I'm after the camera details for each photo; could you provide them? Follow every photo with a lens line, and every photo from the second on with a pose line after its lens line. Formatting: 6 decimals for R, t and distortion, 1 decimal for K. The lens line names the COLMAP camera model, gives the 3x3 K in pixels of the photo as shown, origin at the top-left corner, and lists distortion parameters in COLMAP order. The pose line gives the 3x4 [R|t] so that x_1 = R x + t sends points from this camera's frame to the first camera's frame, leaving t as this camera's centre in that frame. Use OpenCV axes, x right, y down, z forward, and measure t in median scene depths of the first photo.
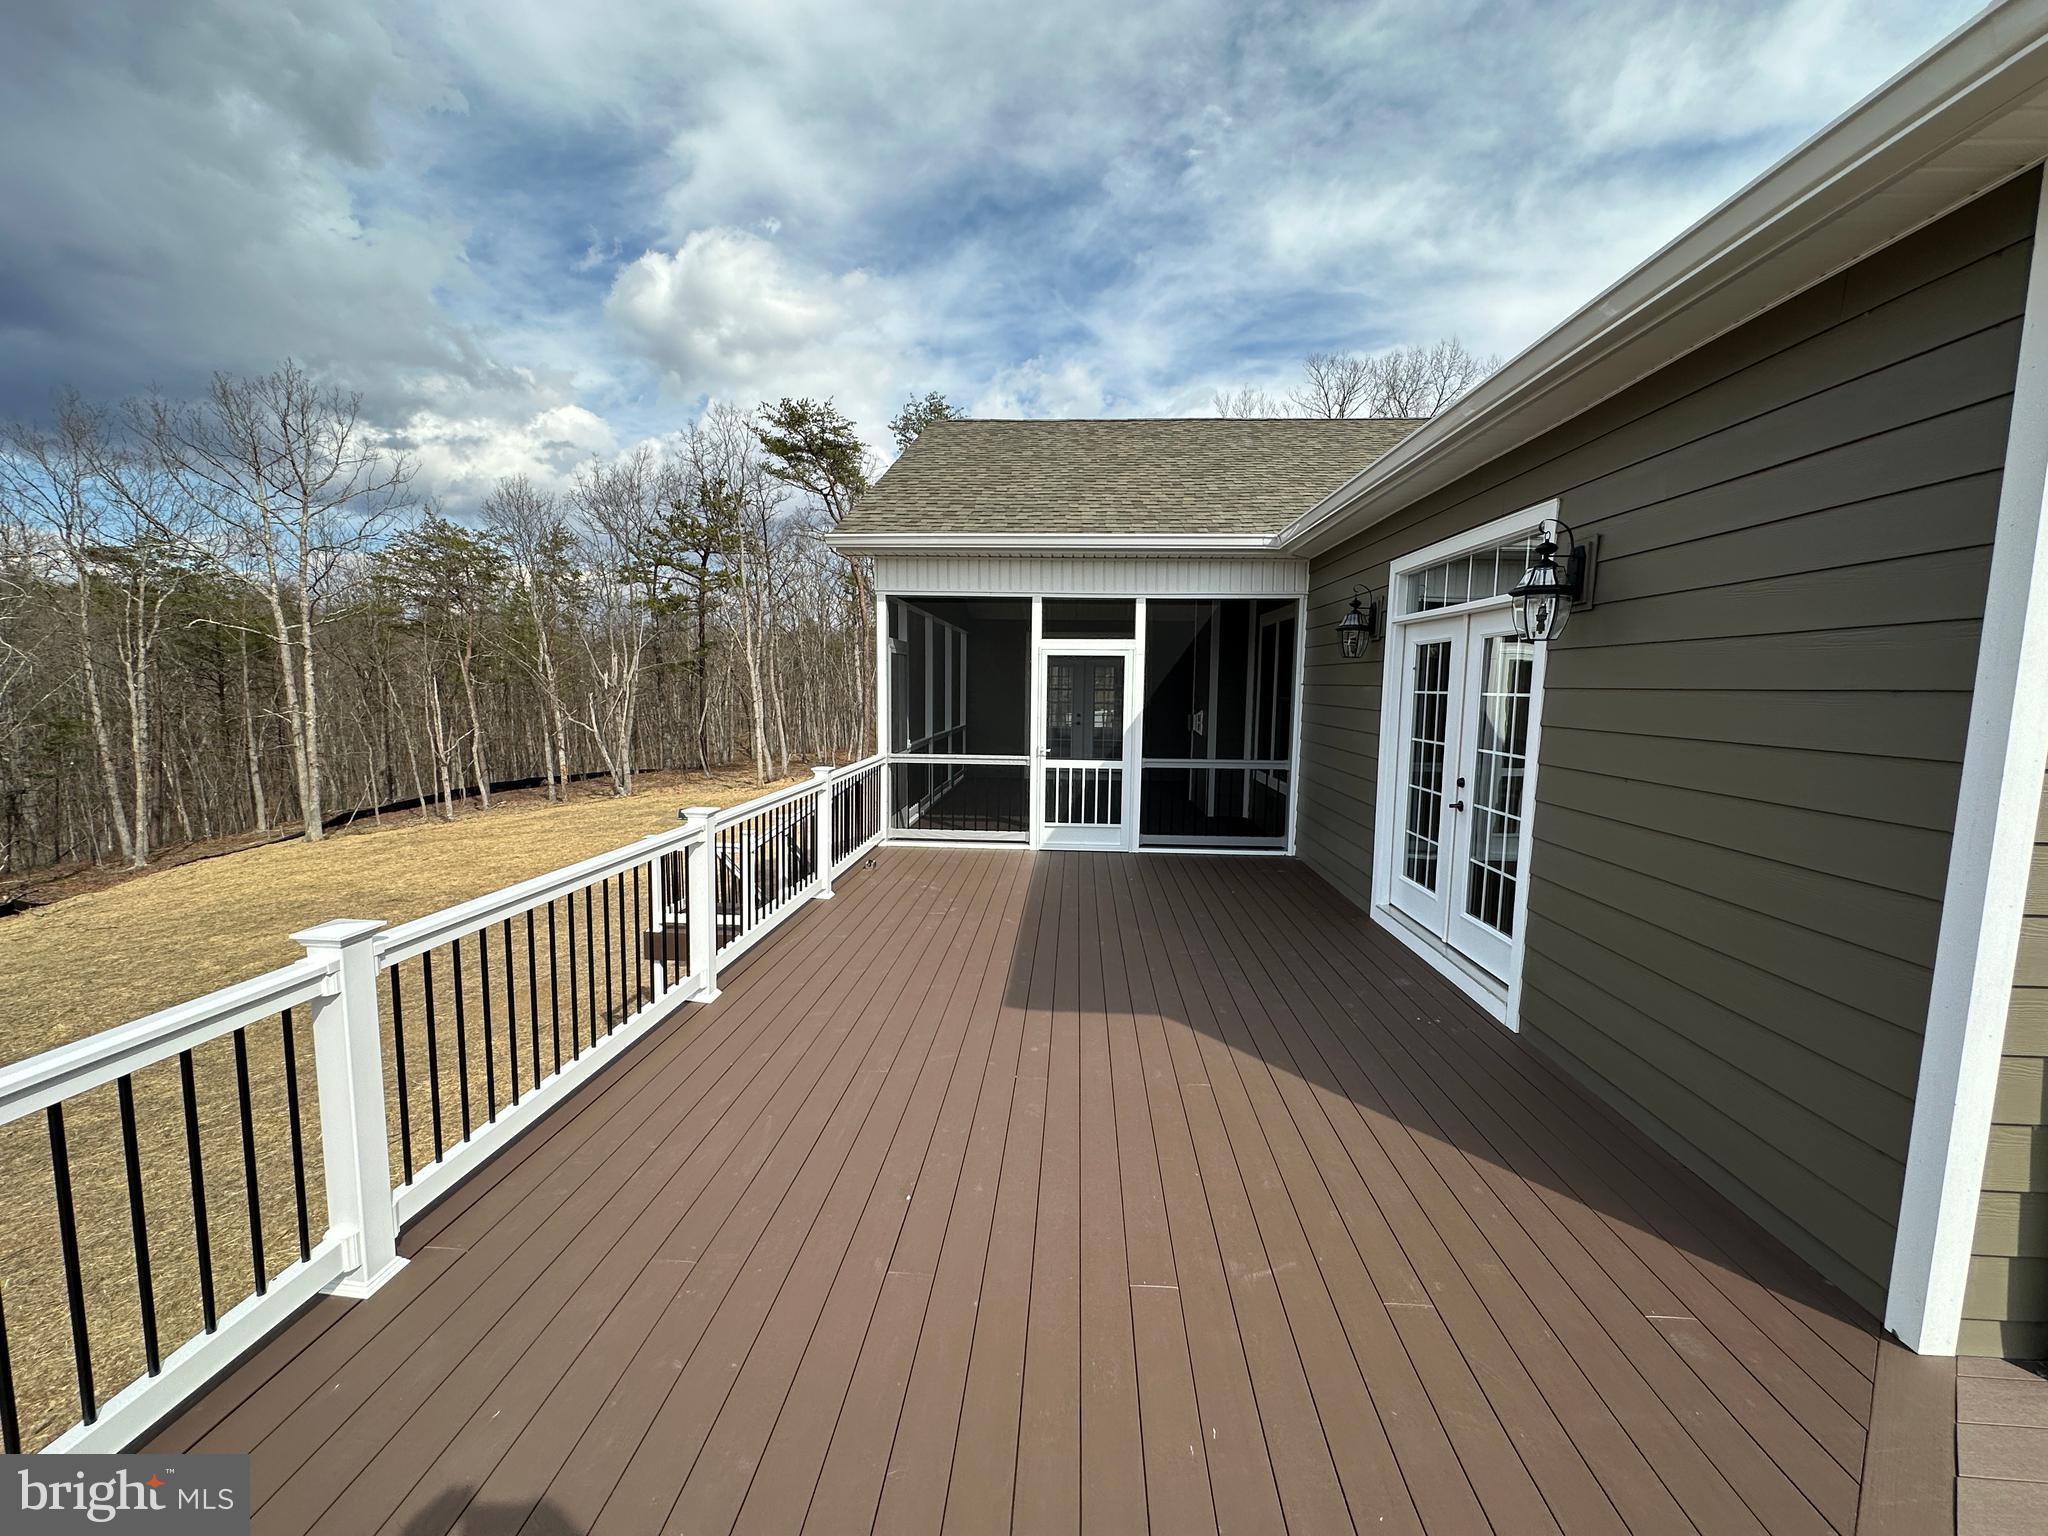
lens RADIAL K [[815.8, 0, 1021.7], [0, 815.8, 766.1], [0, 0, 1]] dist [0.001629, -0.000337]
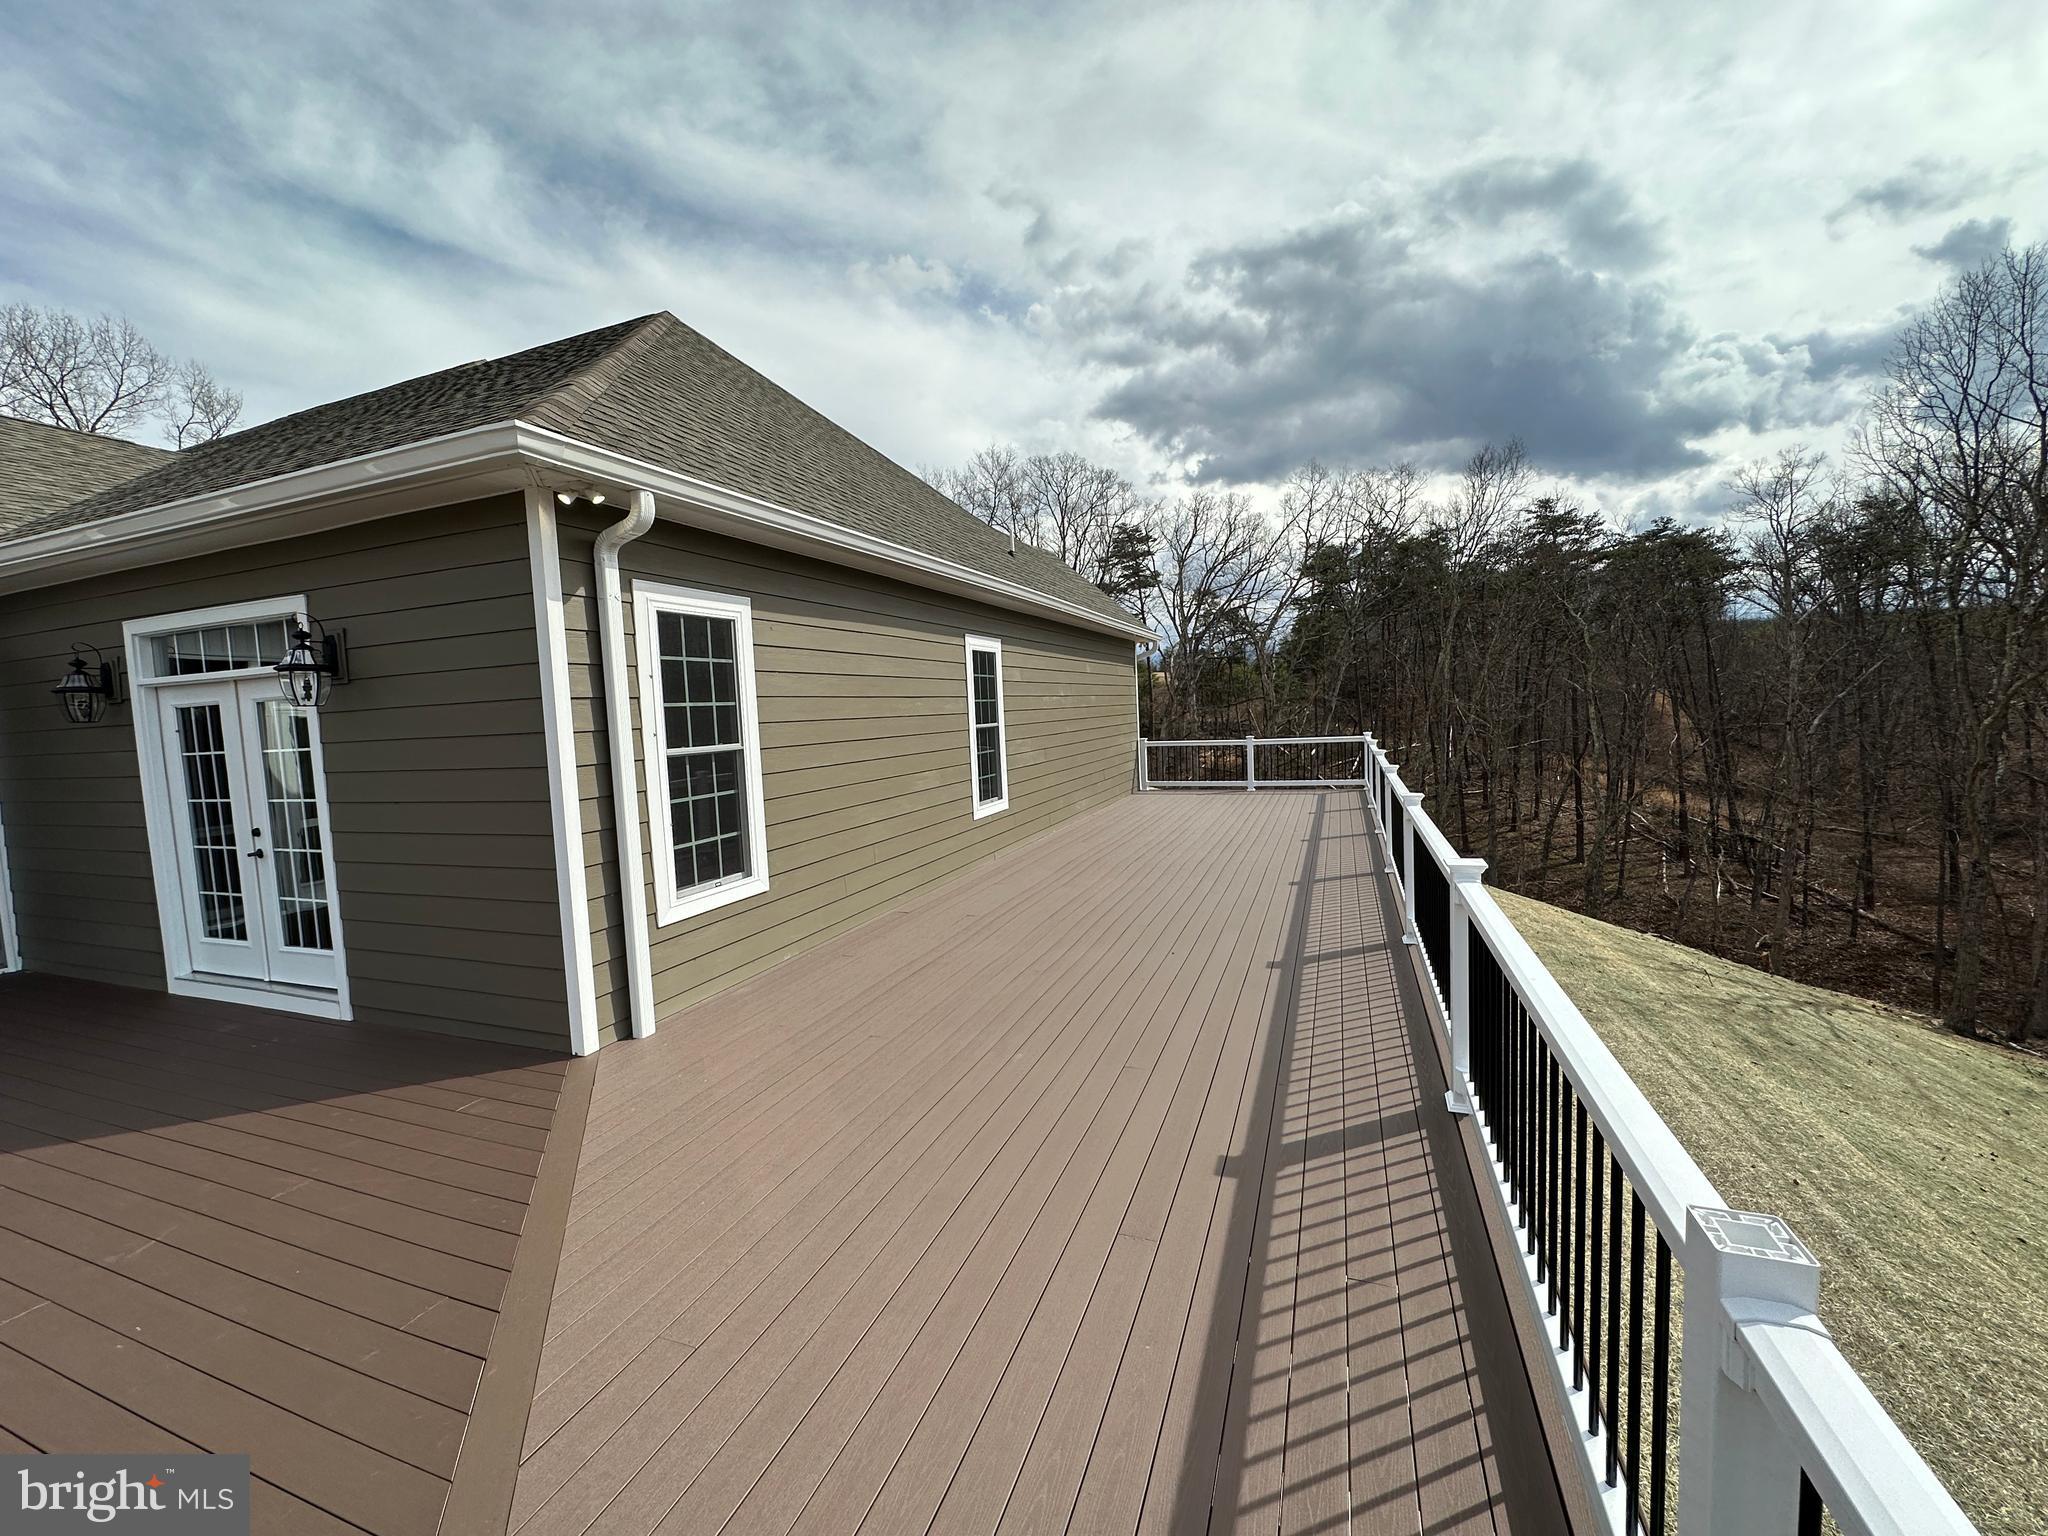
lens RADIAL K [[815.8, 0, 1020.1], [0, 815.8, 775.4], [0, 0, 1]] dist [0.001629, -0.000337]
pose [[0.298376, -0.100232, 0.949171, -0.185778], [0.144748, 0.987720, 0.058801, 0.027678], [-0.943409, 0.119846, 0.309220, -0.311172]]
